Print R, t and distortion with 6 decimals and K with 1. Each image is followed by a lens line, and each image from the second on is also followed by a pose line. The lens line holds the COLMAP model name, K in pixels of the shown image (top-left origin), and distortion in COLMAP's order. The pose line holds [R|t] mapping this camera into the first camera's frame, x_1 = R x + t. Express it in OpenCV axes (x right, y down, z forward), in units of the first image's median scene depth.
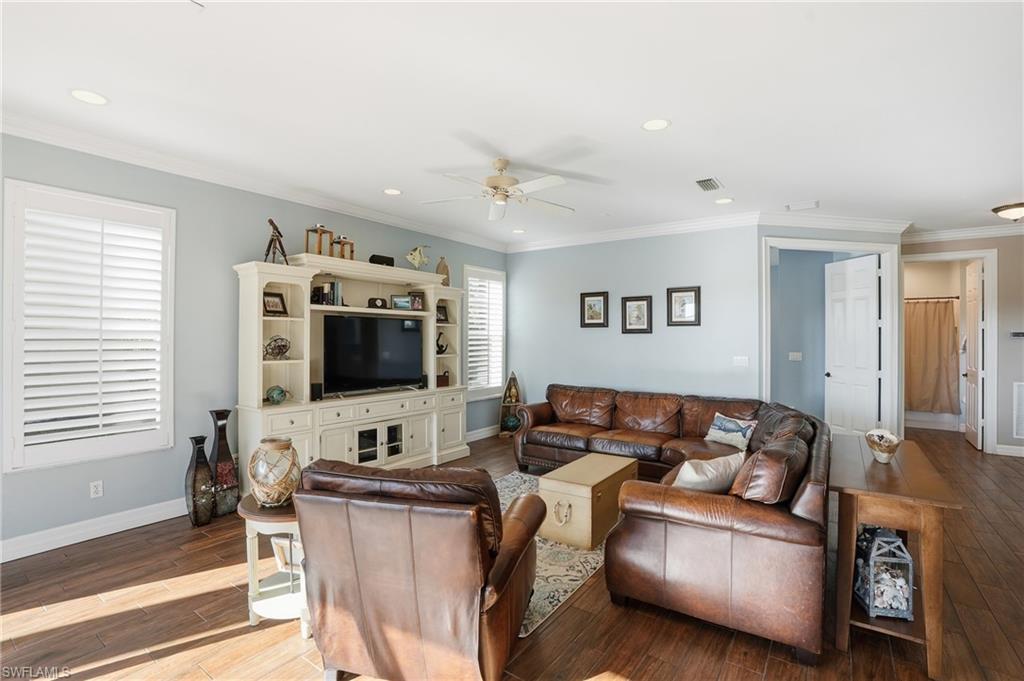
lens RADIAL K [[476.2, 0, 503.9], [0, 476.2, 337.4], [0, 0, 1]] dist [-0.058471, 0.020973]
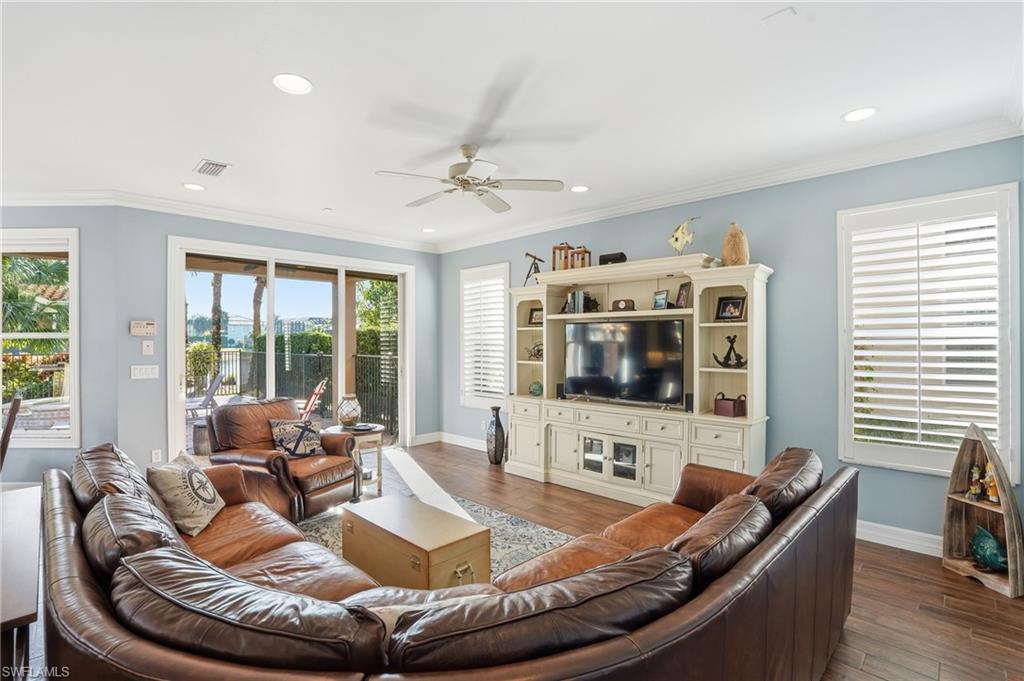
lens RADIAL K [[476.2, 0, 504.1], [0, 476.2, 340.9], [0, 0, 1]] dist [-0.058471, 0.020973]
pose [[-0.153021, -0.005818, -0.988206, 0.574285], [-0.003205, 0.999980, -0.005391, 0.001058], [0.988218, 0.002342, -0.153037, 0.794105]]
